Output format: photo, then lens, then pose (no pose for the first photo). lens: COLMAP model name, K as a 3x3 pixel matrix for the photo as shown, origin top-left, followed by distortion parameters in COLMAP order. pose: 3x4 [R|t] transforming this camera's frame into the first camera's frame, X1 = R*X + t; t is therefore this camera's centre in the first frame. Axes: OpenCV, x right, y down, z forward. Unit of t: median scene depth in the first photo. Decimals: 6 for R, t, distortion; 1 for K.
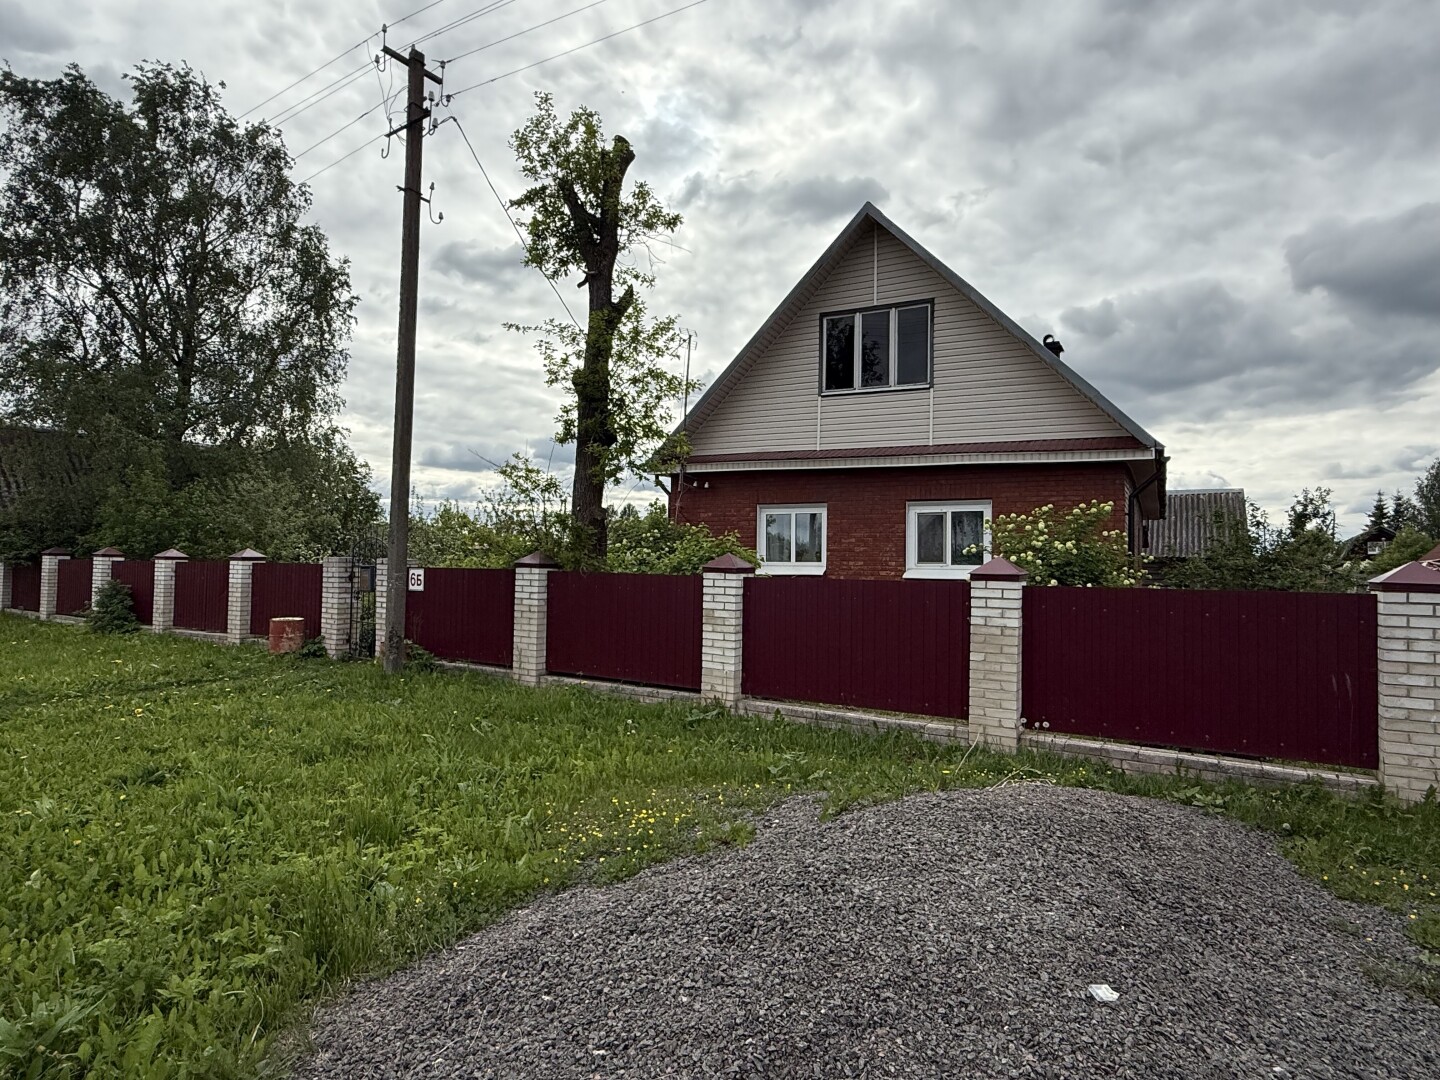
lens RADIAL K [[797.7, 0, 720.0], [0, 797.7, 540.0], [0, 0, 1]] dist [0.031148, -0.000592]
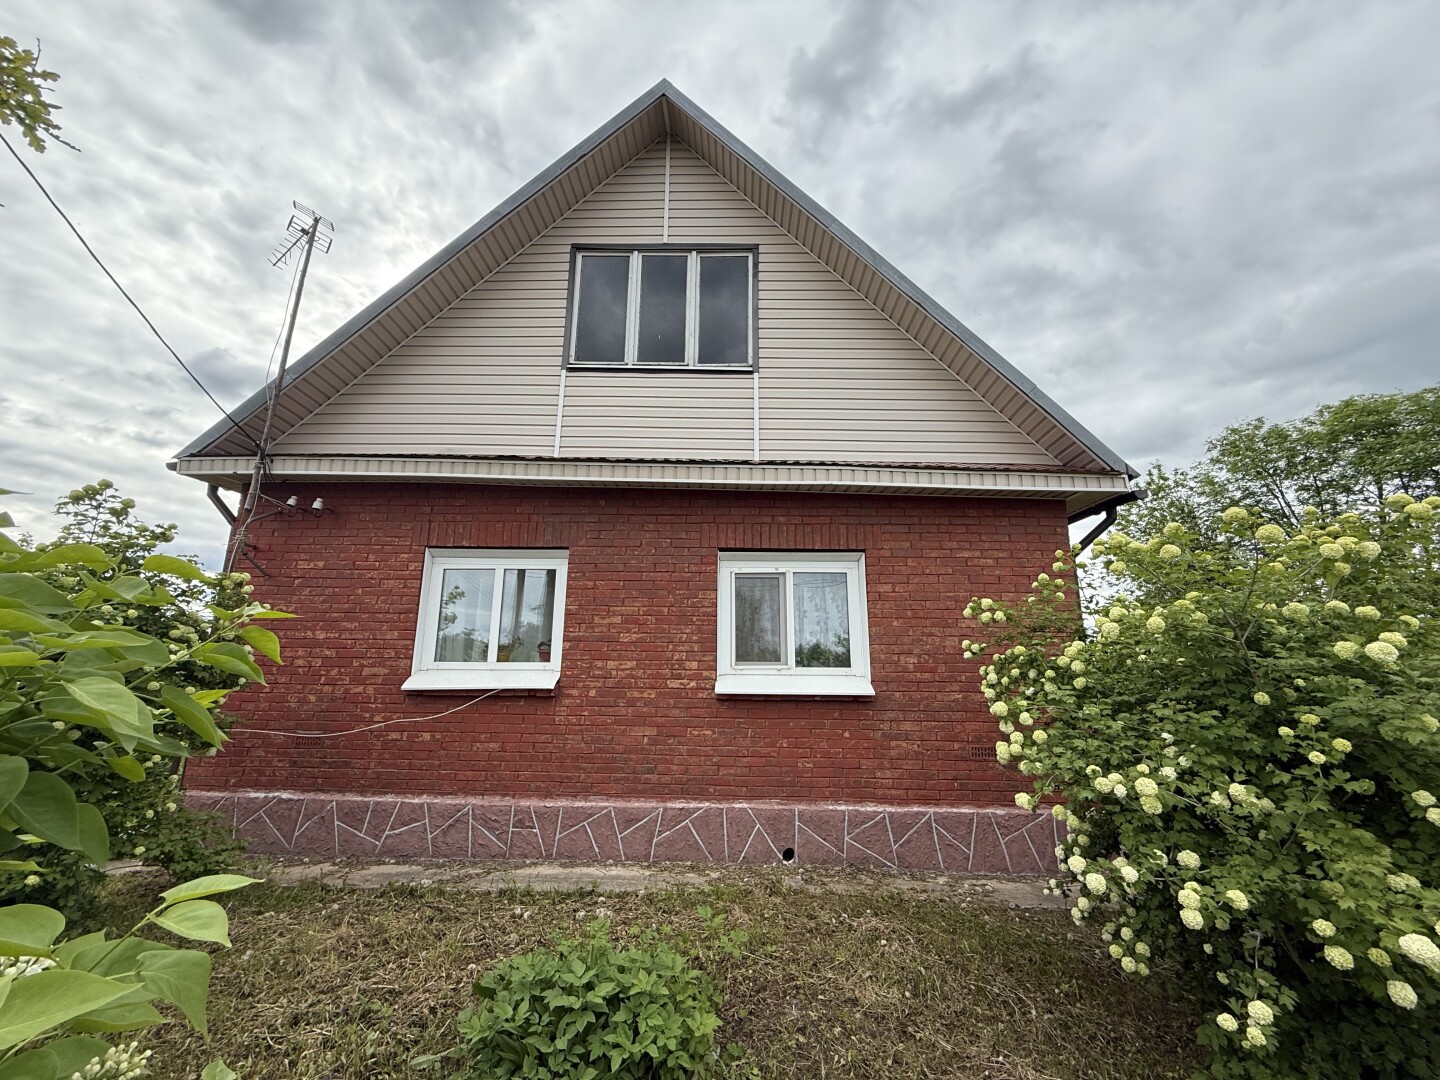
lens RADIAL K [[574.7, 0, 720.0], [0, 574.7, 540.0], [0, 0, 1]] dist [-0.001058, 0.000466]
pose [[0.889207, 0.091965, 0.448166, 0.068097], [-0.010383, 0.983393, -0.181193, 0.021390], [-0.457387, 0.156465, 0.875395, 0.818312]]
